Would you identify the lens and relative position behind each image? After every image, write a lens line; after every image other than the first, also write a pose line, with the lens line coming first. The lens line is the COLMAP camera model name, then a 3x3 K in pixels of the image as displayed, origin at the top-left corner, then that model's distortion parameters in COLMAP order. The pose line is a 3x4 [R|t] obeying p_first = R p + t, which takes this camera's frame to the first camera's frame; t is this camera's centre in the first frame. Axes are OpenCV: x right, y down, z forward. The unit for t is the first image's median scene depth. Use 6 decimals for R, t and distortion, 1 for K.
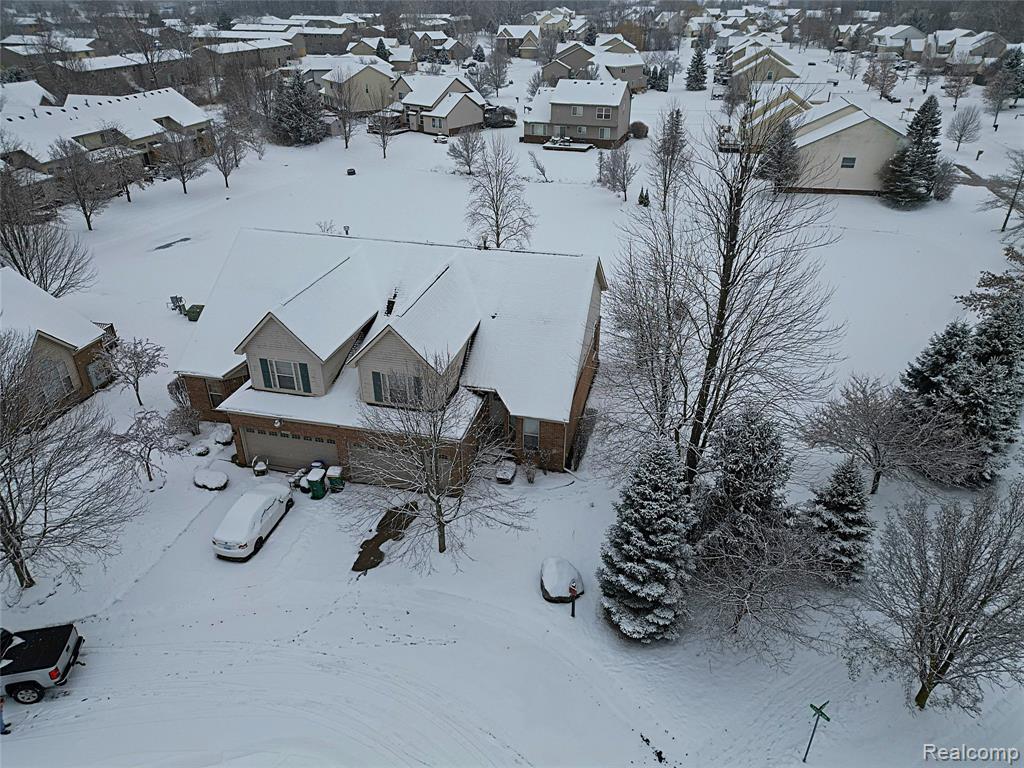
lens RADIAL K [[708.5, 0, 512.0], [0, 708.5, 384.0], [0, 0, 1]] dist [0.081239, -0.077577]
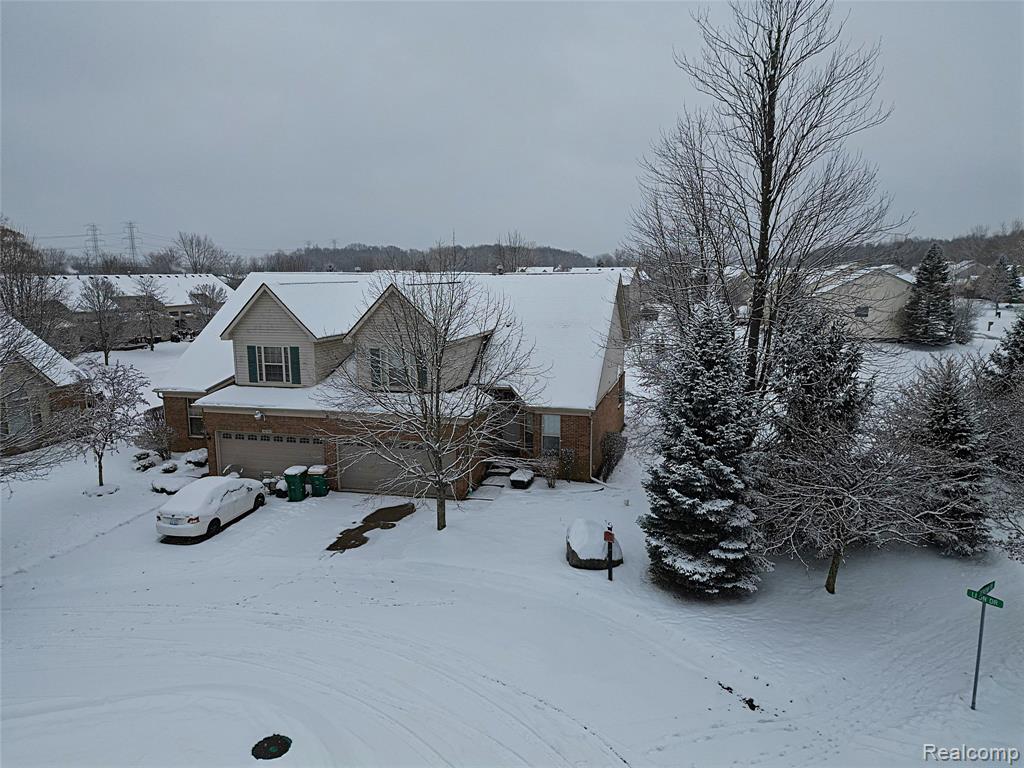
lens RADIAL K [[708.5, 0, 512.0], [0, 708.5, 384.0], [0, 0, 1]] dist [0.081239, -0.077577]
pose [[0.999713, -0.003387, -0.023695, 0.000210], [-0.004711, 0.942736, -0.333505, 0.335619], [0.023468, 0.333521, 0.942450, 0.193193]]
